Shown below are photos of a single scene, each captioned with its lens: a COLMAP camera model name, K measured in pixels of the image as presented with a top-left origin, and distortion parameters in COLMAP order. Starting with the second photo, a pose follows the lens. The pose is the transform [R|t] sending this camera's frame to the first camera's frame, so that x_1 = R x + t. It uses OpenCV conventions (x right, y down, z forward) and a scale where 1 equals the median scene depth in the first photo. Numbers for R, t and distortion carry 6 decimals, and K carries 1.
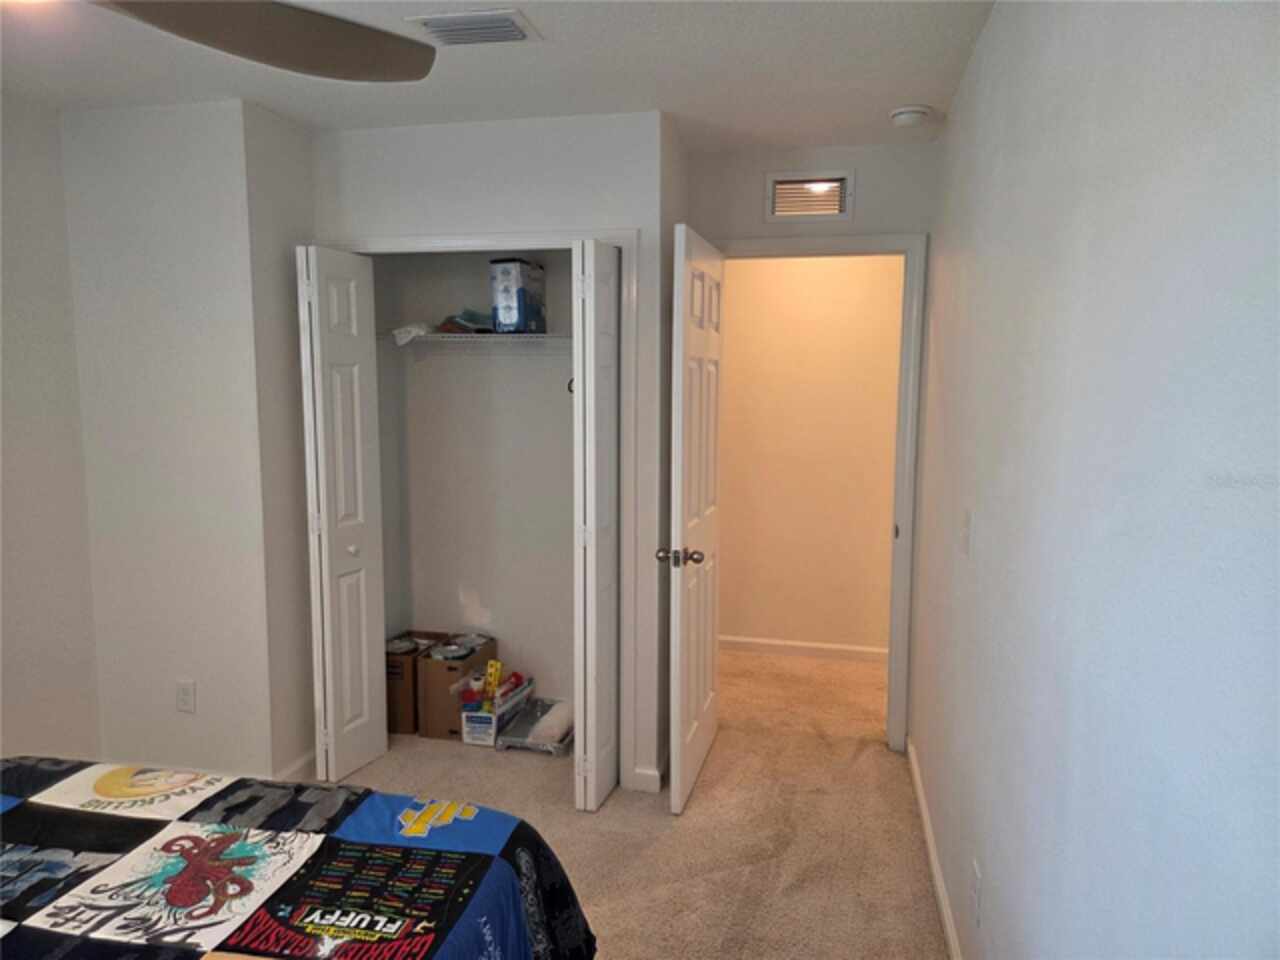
lens RADIAL K [[863.1, 0, 640.3], [0, 863.1, 484.6], [0, 0, 1]] dist [0.070751, -0.057005]
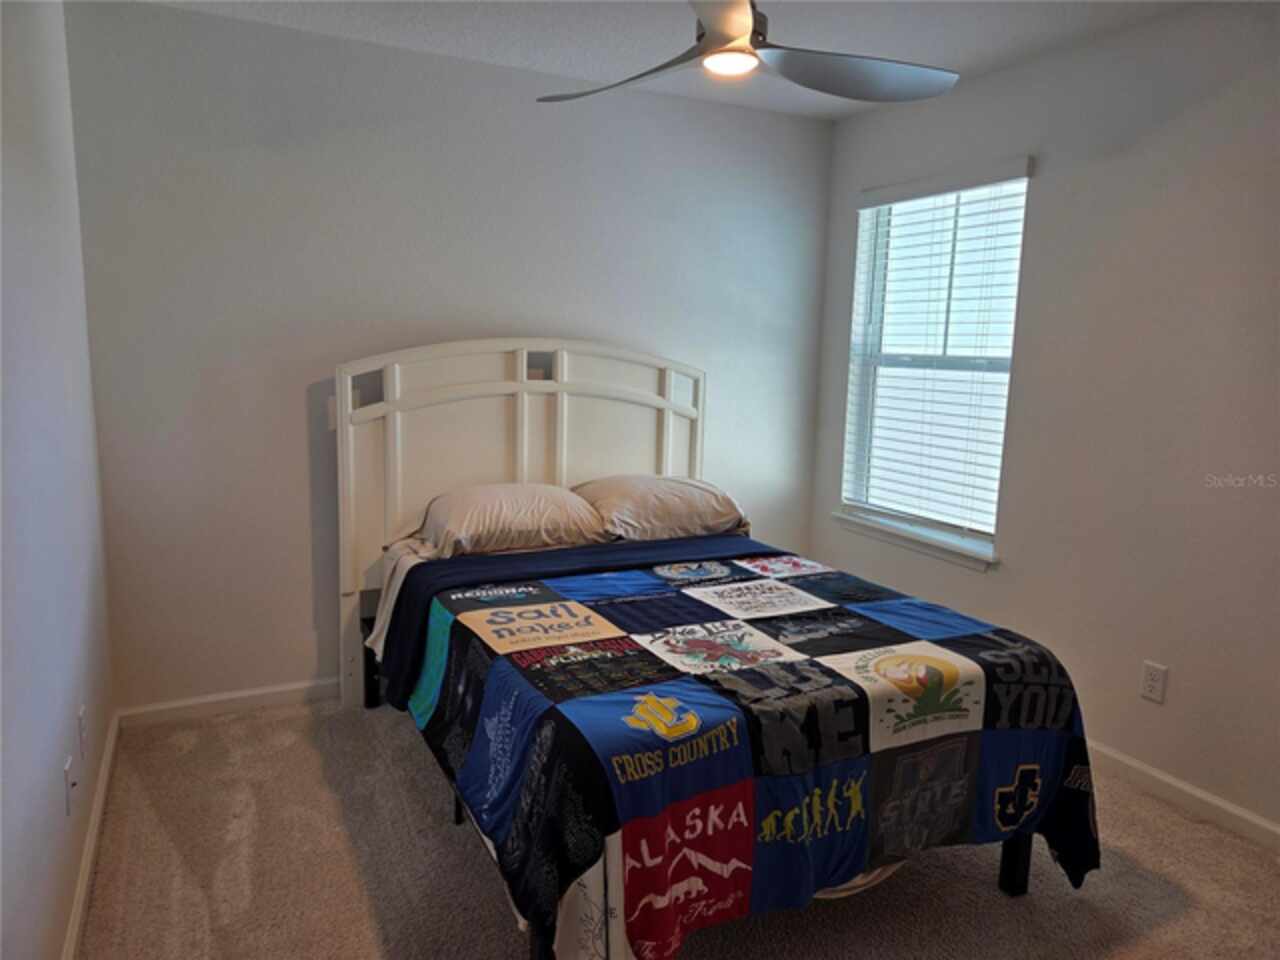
lens RADIAL K [[856.7, 0, 640.0], [0, 856.7, 480.0], [0, 0, 1]] dist [0.072892, -0.055302]
pose [[-0.777090, 0.073749, -0.625053, 0.428540], [-0.103746, 0.964517, 0.242784, -0.137787], [0.620779, 0.253512, -0.741866, 1.839656]]
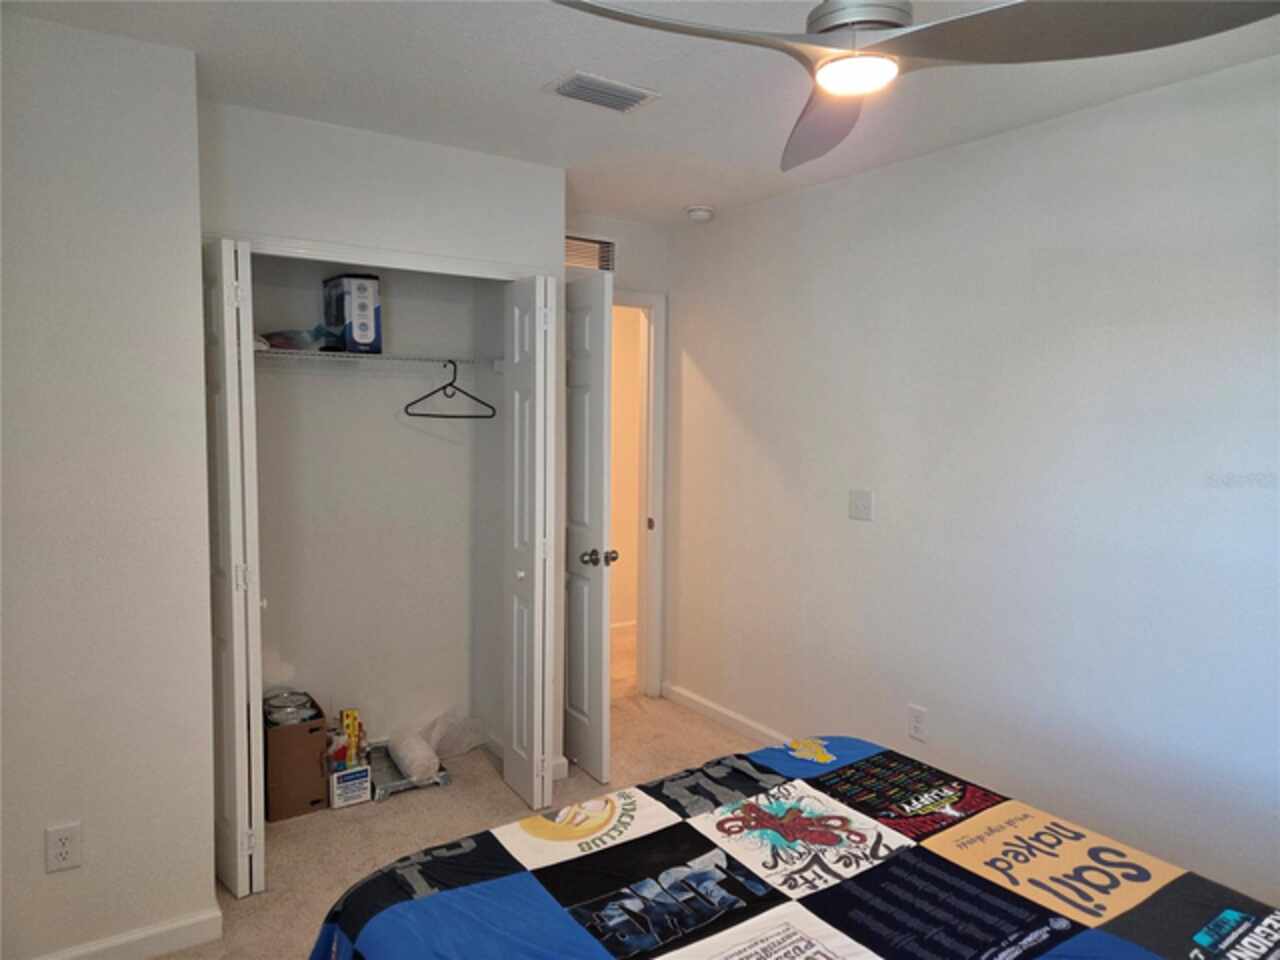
lens RADIAL K [[856.7, 0, 640.0], [0, 856.7, 480.0], [0, 0, 1]] dist [0.072892, -0.055302]
pose [[0.679175, -0.058022, 0.731679, -1.423456], [0.081218, 0.996690, 0.003647, -0.036865], [-0.729469, 0.056949, 0.681639, 0.334739]]
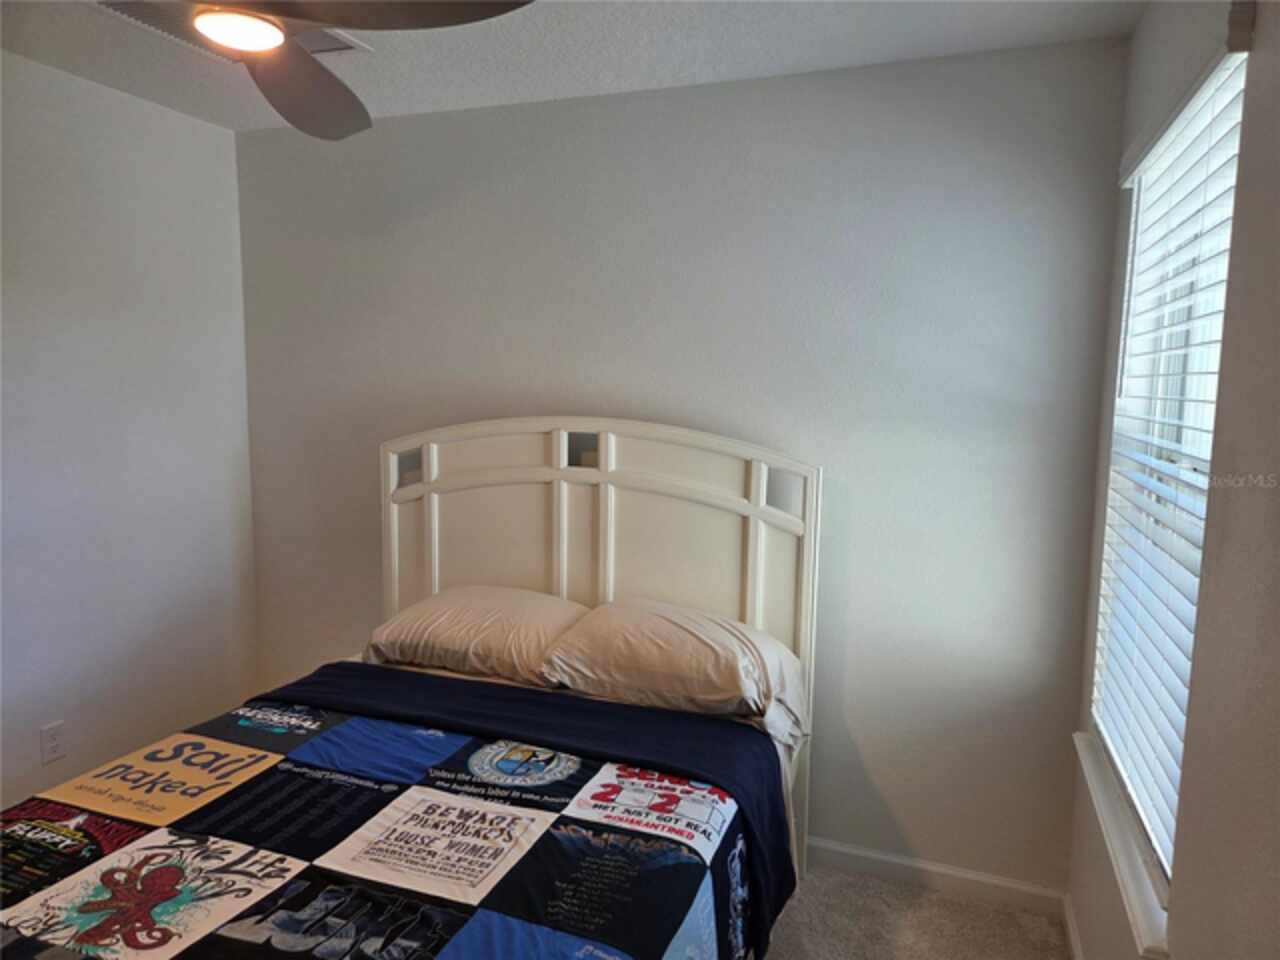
lens RADIAL K [[856.7, 0, 640.0], [0, 856.7, 480.0], [0, 0, 1]] dist [0.072892, -0.055302]
pose [[-0.990271, -0.041170, 0.132926, -1.111214], [-0.009750, 0.973413, 0.228851, -0.208247], [-0.138814, 0.225328, -0.964343, 1.698326]]
